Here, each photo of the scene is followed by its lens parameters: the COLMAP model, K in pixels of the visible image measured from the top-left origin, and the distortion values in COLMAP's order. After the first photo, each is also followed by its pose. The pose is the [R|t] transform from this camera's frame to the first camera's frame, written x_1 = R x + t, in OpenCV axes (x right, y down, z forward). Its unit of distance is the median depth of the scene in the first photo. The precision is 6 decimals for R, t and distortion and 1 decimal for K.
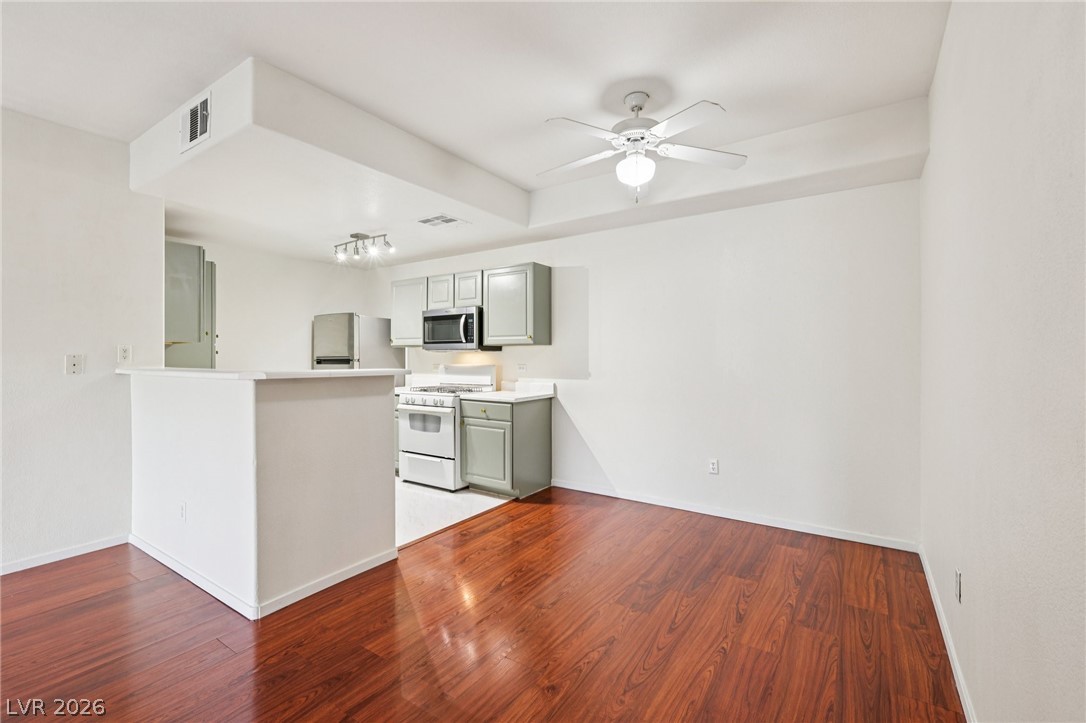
lens RADIAL K [[471.4, 0, 543.0], [0, 471.4, 353.8], [0, 0, 1]] dist [0.005010, -0.001217]
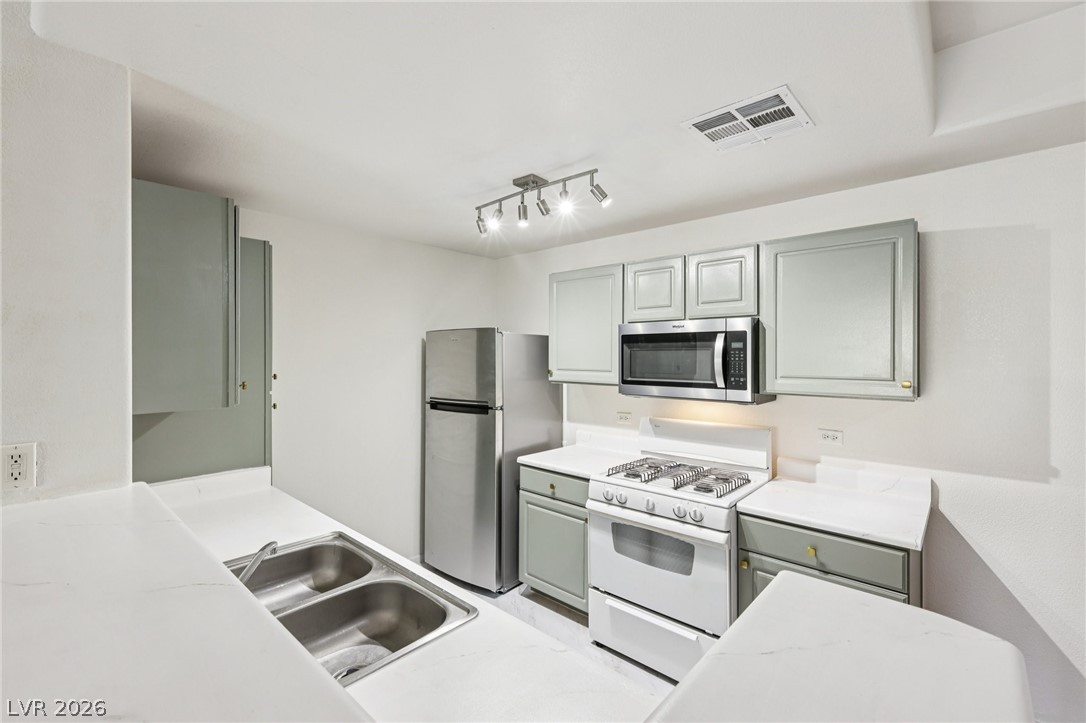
lens RADIAL K [[471.4, 0, 544.9], [0, 471.4, 354.6], [0, 0, 1]] dist [0.005010, -0.001217]
pose [[0.990947, 0.000958, -0.134247, -0.309817], [-0.000358, 0.999990, 0.004492, -0.066868], [0.134250, -0.004403, 0.990938, 0.505934]]
